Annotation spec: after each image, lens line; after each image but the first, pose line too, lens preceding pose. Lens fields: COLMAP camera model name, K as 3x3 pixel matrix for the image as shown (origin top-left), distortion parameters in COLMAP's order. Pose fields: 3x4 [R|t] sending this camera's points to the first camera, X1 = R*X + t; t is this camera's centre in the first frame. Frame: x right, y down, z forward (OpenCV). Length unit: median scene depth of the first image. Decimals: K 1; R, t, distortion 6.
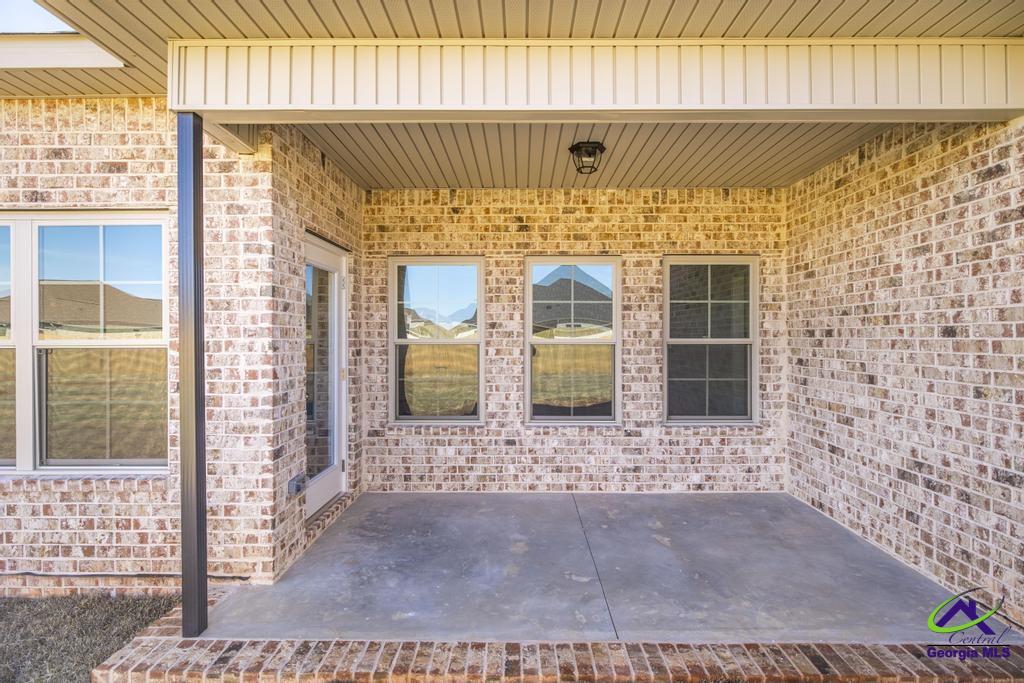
lens RADIAL K [[474.3, 0, 509.6], [0, 474.3, 339.3], [0, 0, 1]] dist [-0.001284, 0.000124]
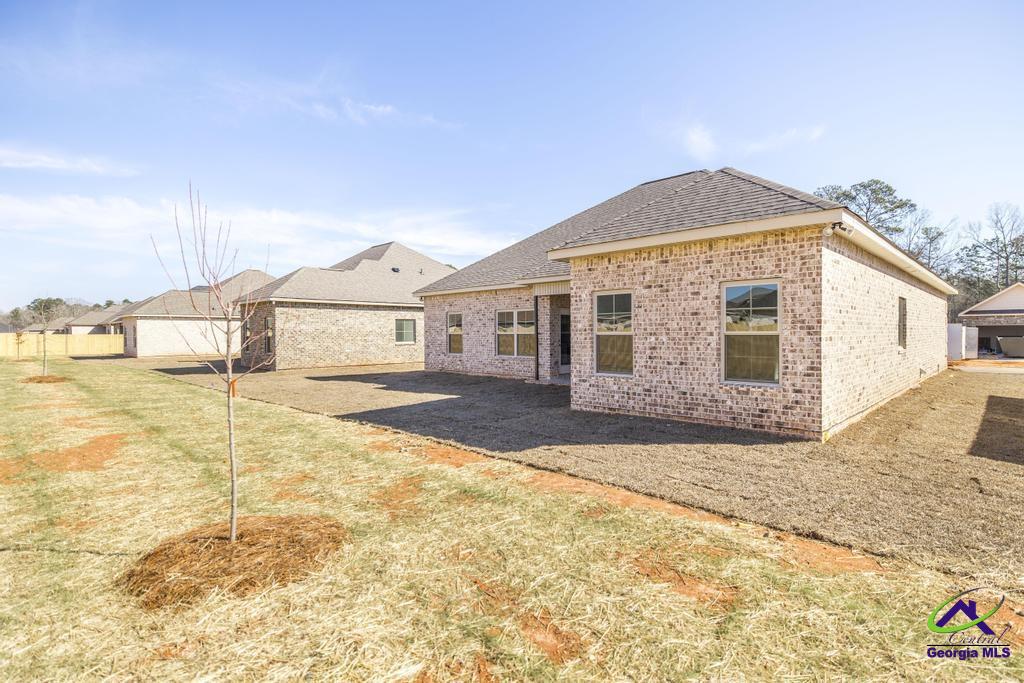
lens RADIAL K [[516.4, 0, 524.0], [0, 516.4, 337.5], [0, 0, 1]] dist [-0.005953, -0.000022]
pose [[0.727406, 0.004638, -0.686192, 2.177252], [0.004273, 0.999927, 0.011289, -0.005855], [0.686194, -0.011144, 0.727333, -2.266560]]
